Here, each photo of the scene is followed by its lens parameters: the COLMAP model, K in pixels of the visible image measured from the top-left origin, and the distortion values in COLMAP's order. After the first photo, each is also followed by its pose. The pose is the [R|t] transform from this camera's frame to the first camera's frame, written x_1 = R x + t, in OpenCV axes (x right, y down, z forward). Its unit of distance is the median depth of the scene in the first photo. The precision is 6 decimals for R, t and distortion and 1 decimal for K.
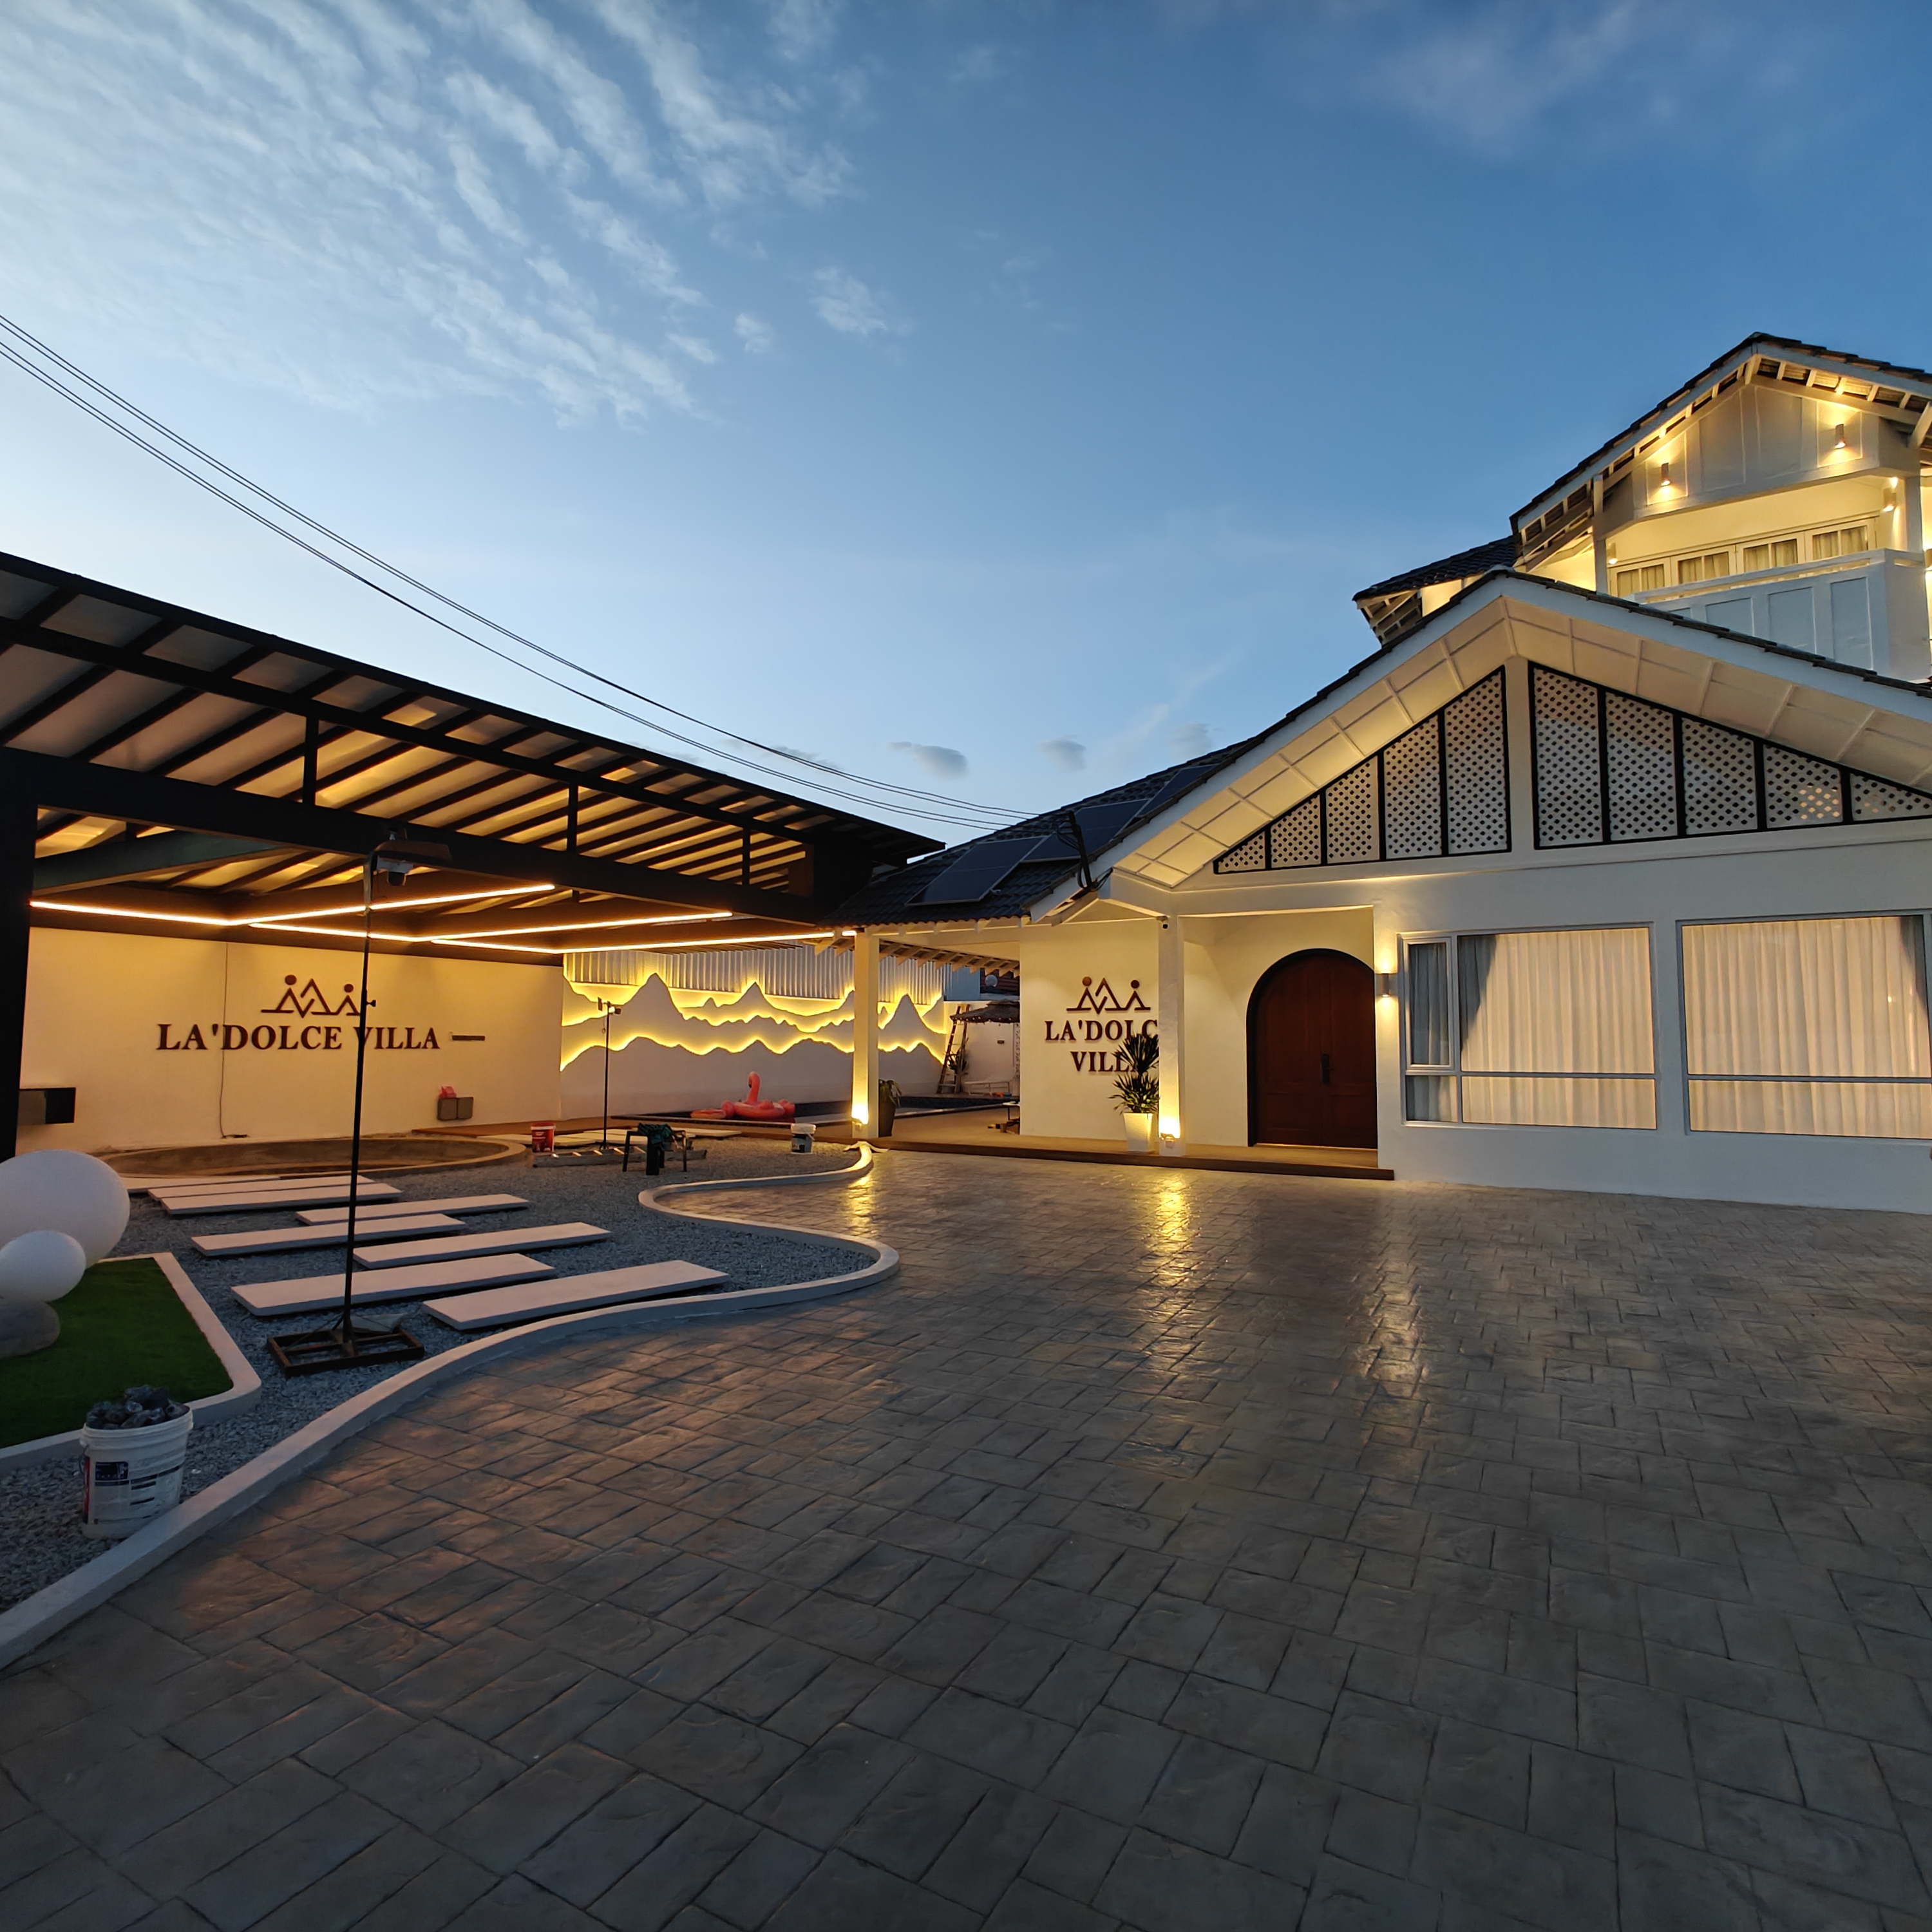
lens RADIAL K [[1077.8, 0, 967.8], [0, 1077.8, 971.4], [0, 0, 1]] dist [-0.005661, 0.002360]
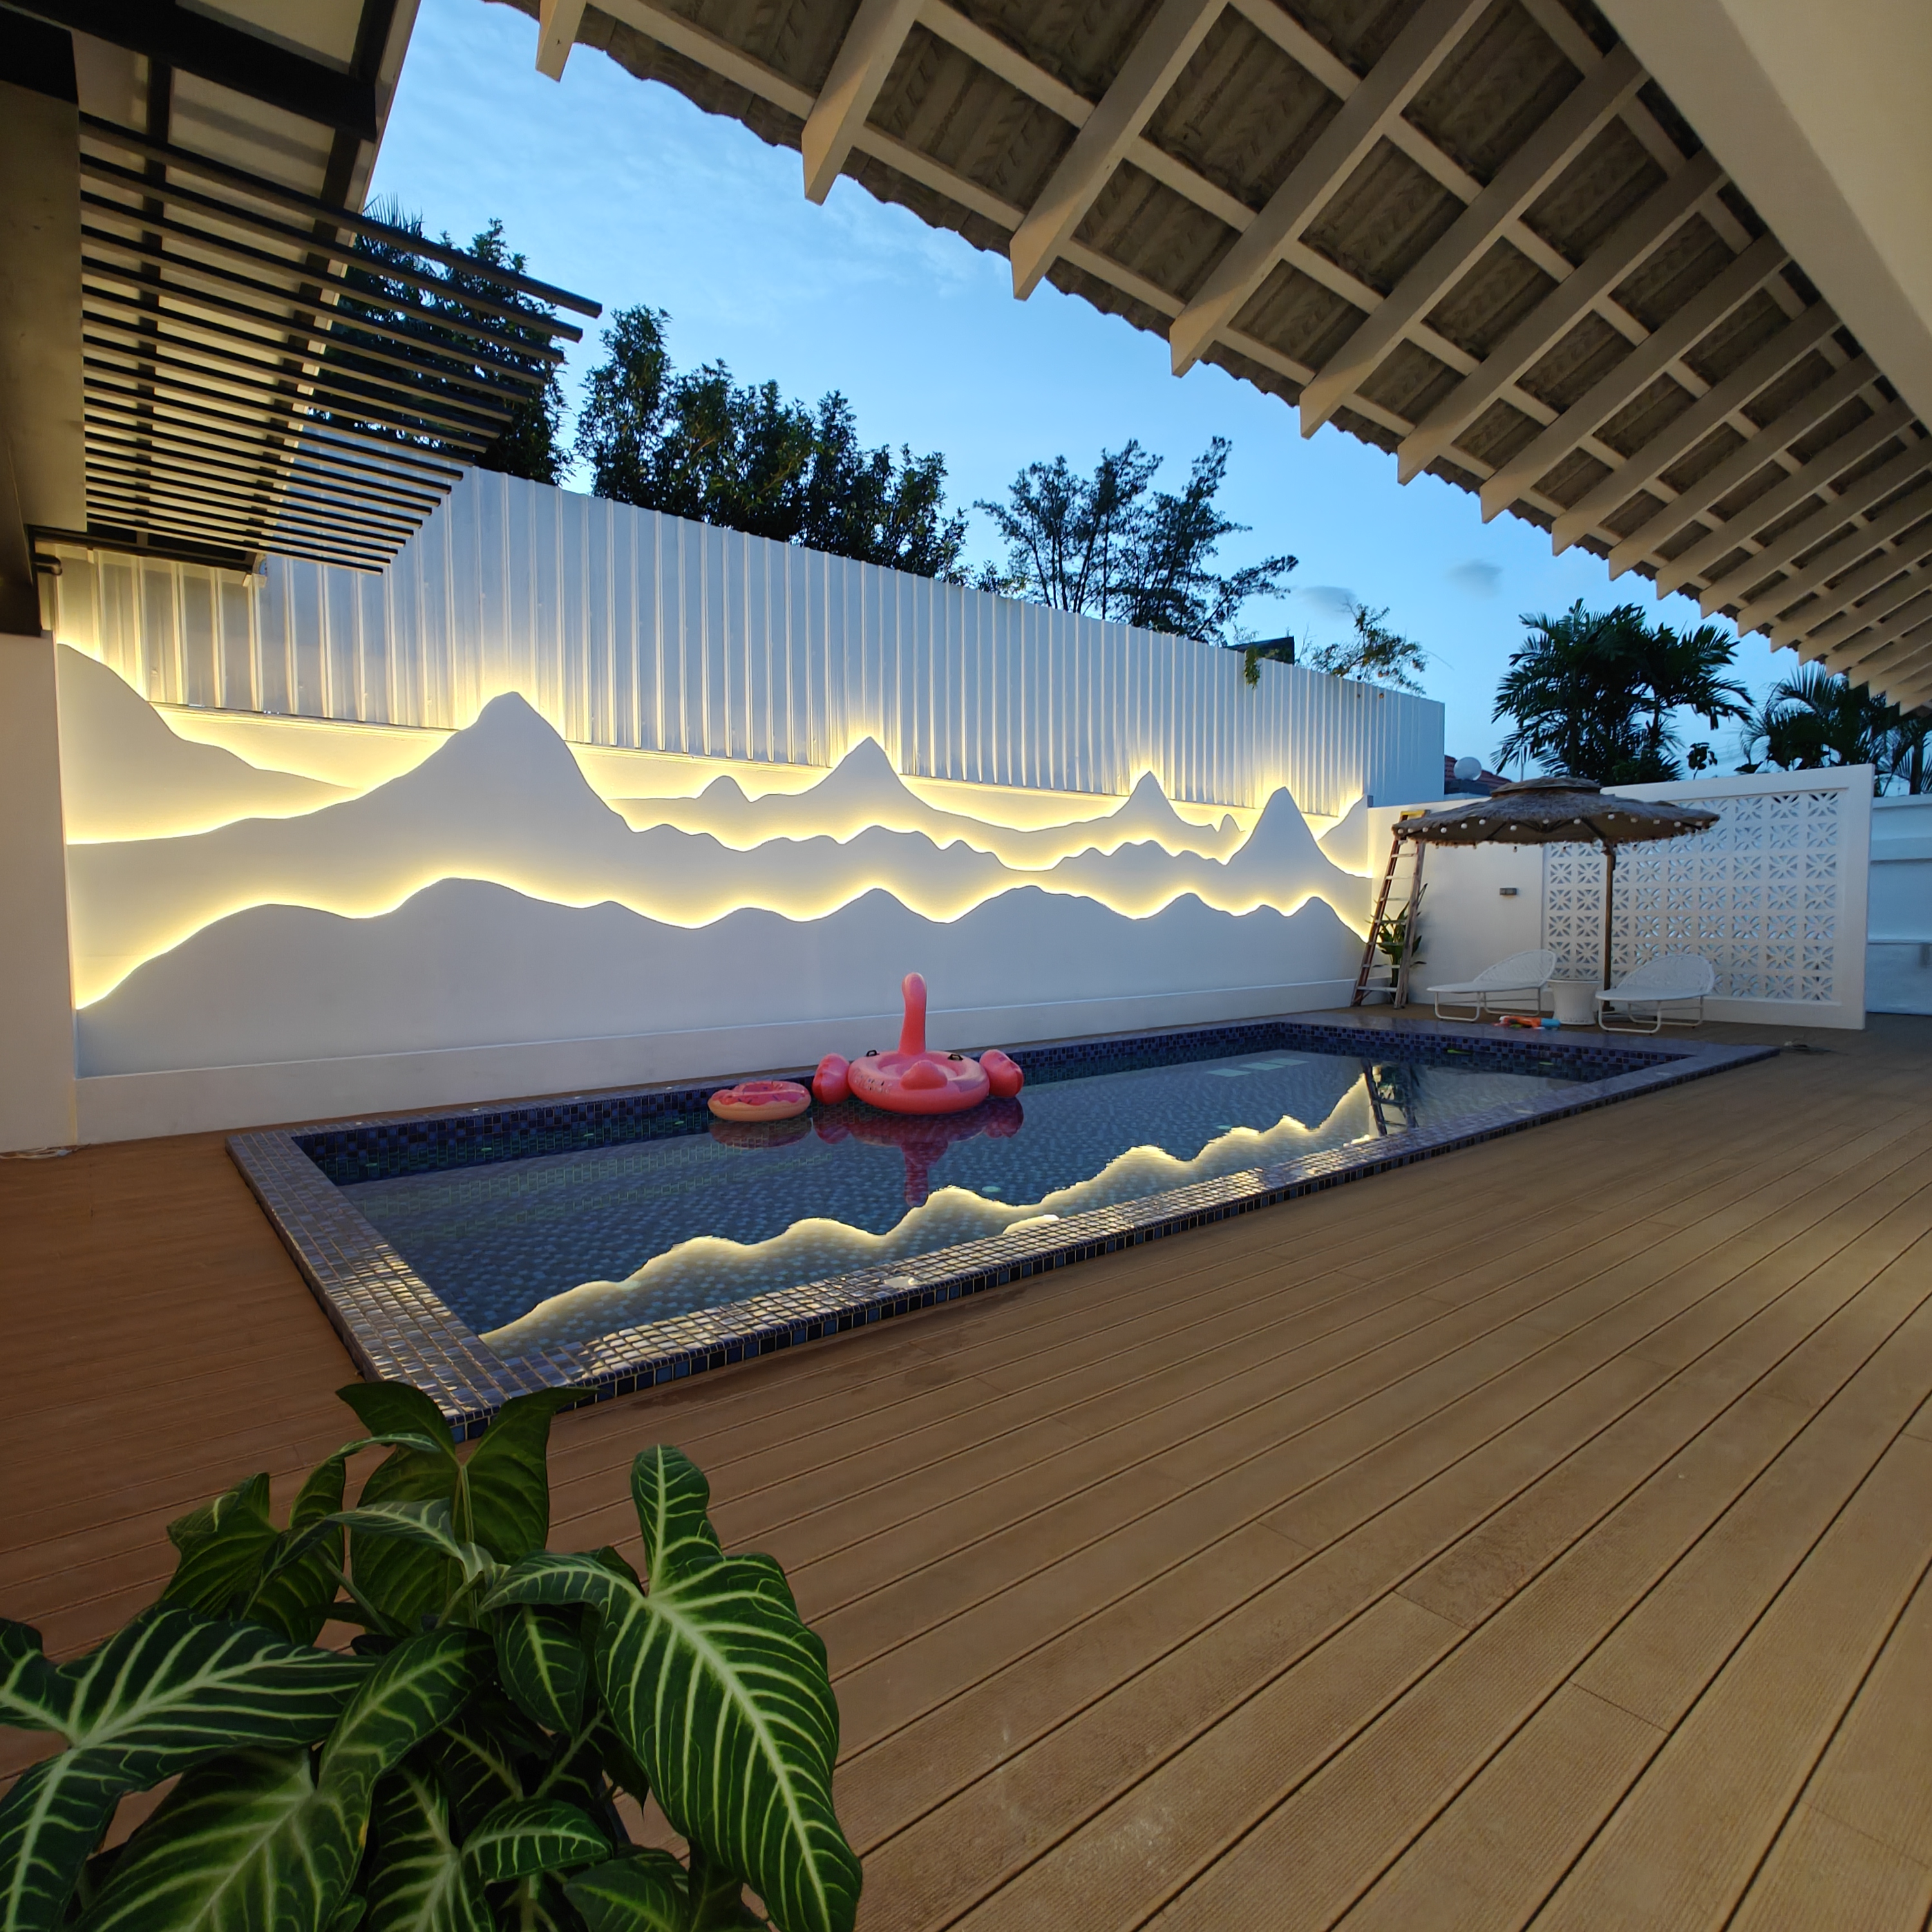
lens RADIAL K [[1077.8, 0, 969.3], [0, 1077.8, 979.0], [0, 0, 1]] dist [-0.005661, 0.002360]
pose [[0.938395, 0.005264, -0.345523, -0.031298], [0.037897, 0.992286, 0.118039, 0.054983], [0.343479, -0.123861, 0.930957, 0.691956]]
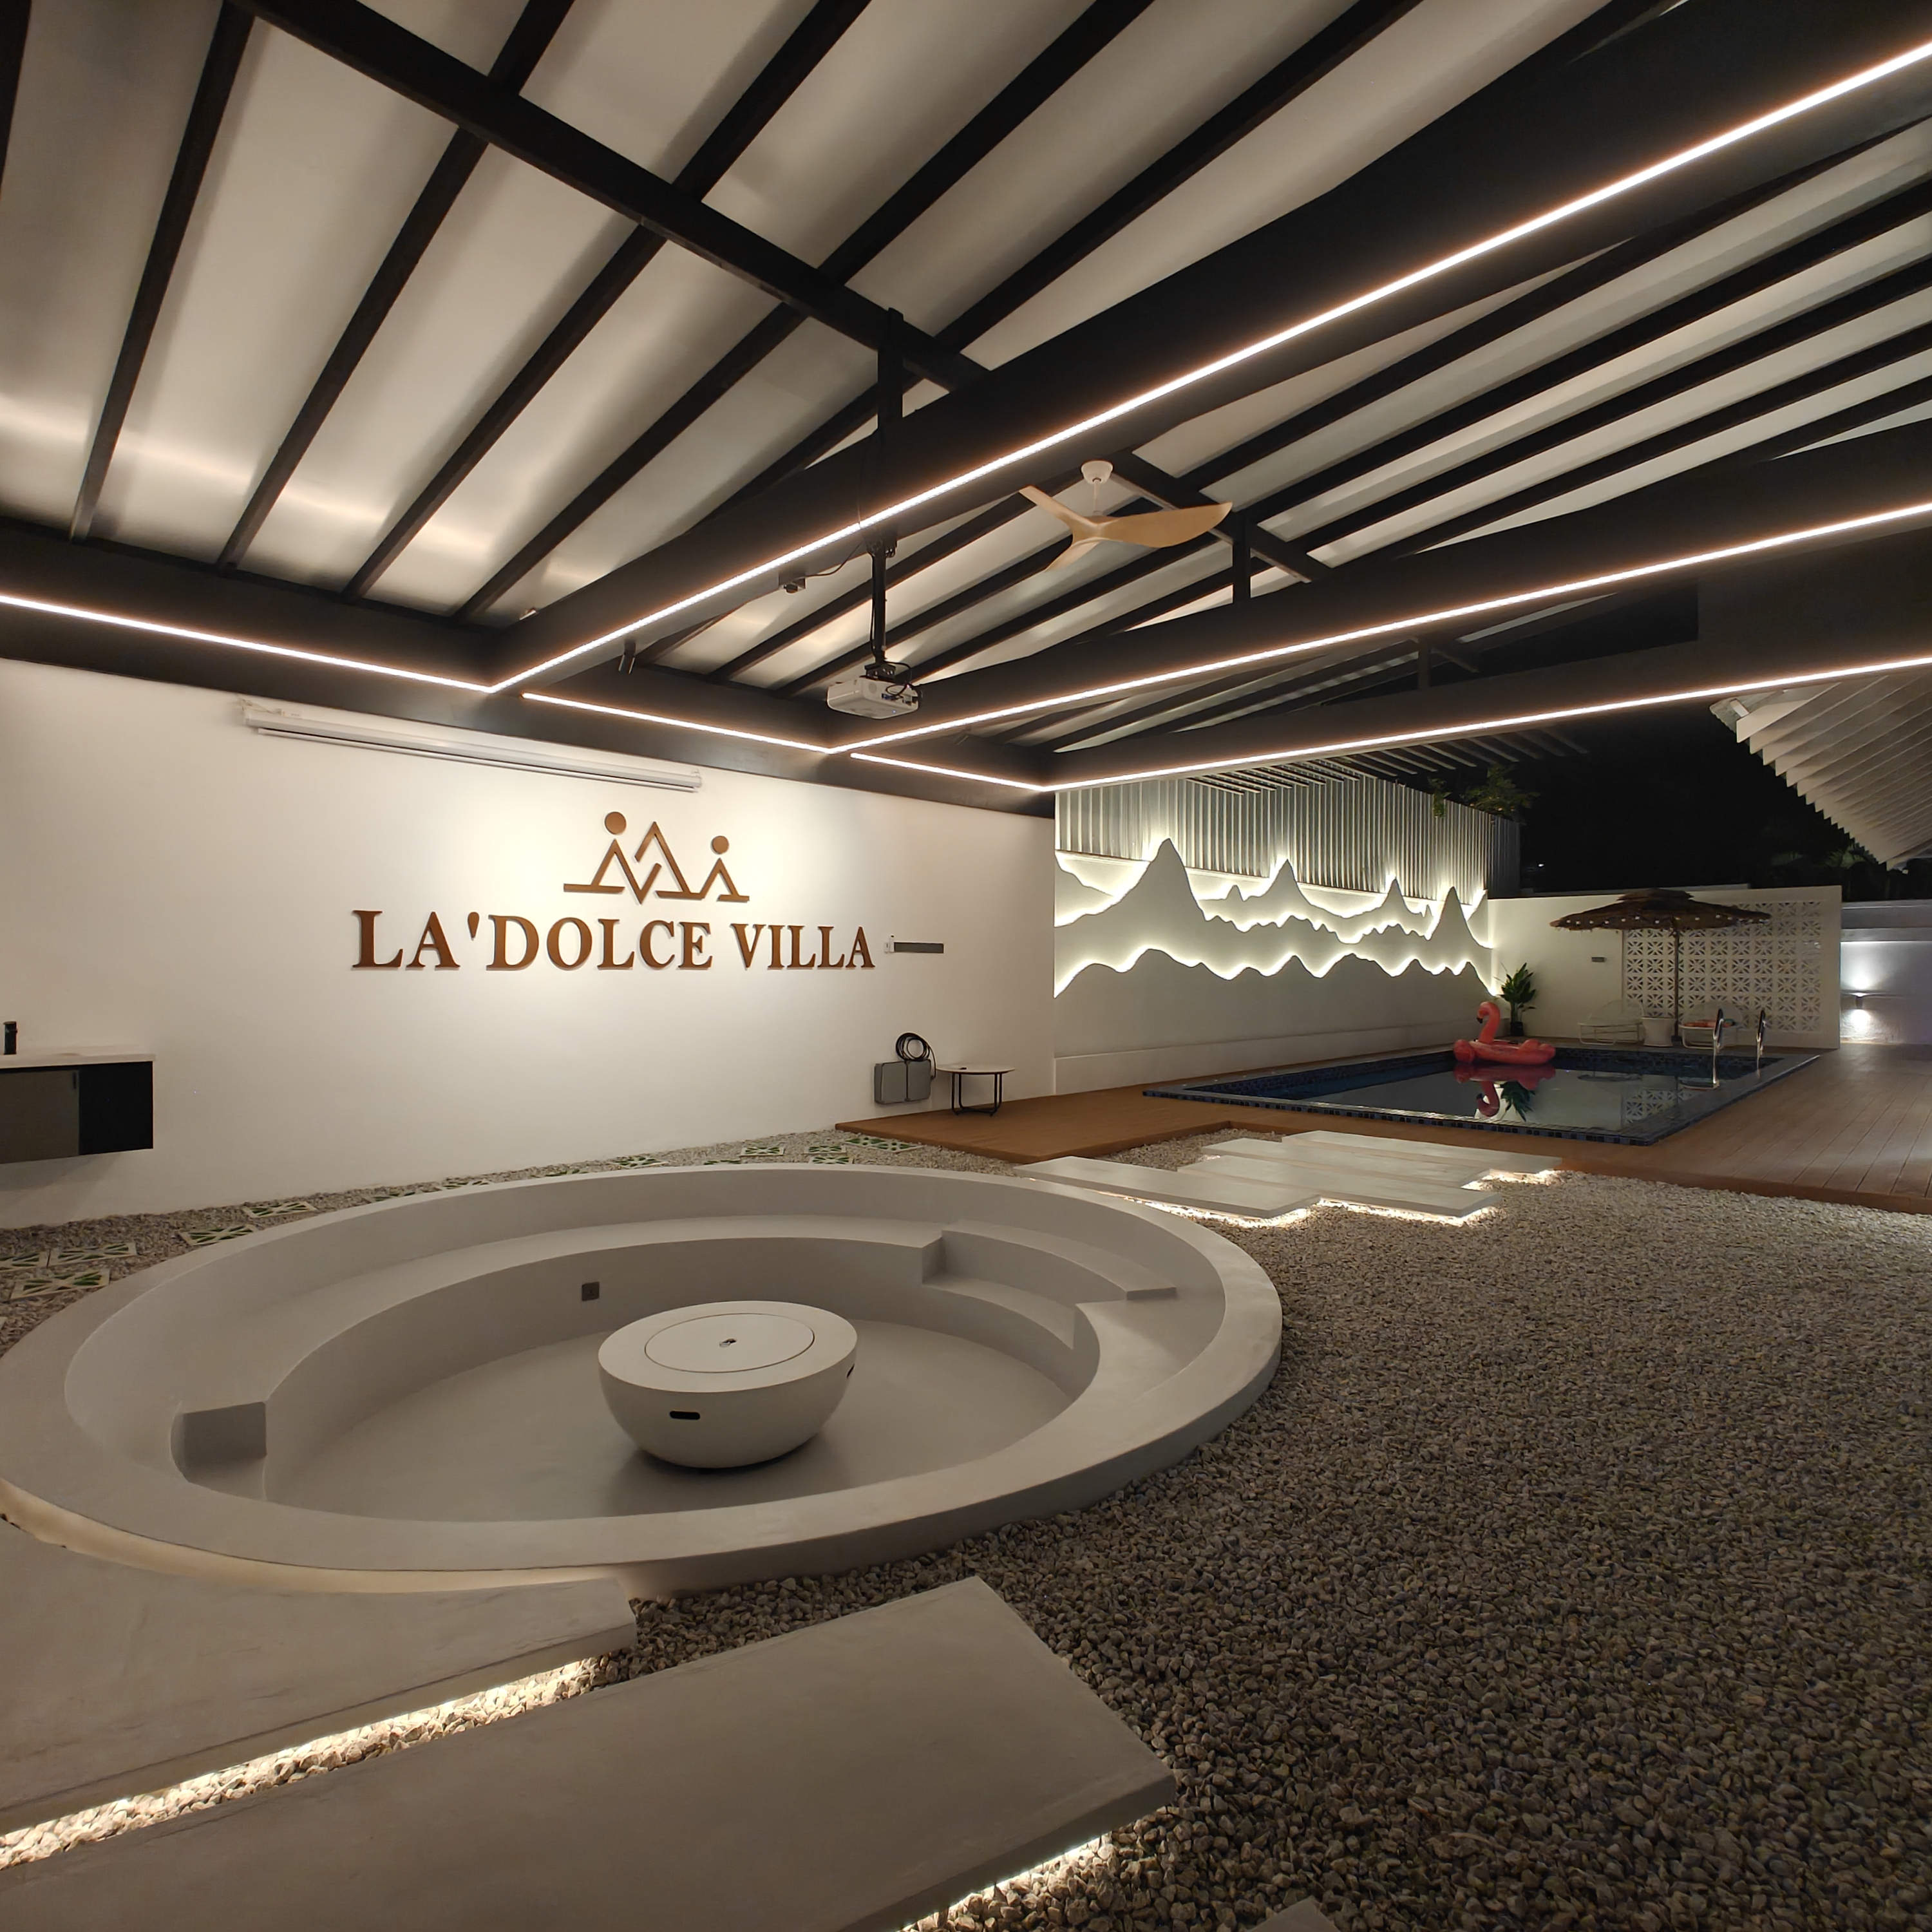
lens RADIAL K [[1077.8, 0, 973.6], [0, 1077.8, 978.4], [0, 0, 1]] dist [-0.005661, 0.002360]
pose [[0.974791, -0.000518, -0.223121, -0.253347], [0.017504, 0.997093, 0.074159, 0.030221], [0.222434, -0.076195, 0.971966, 0.389651]]
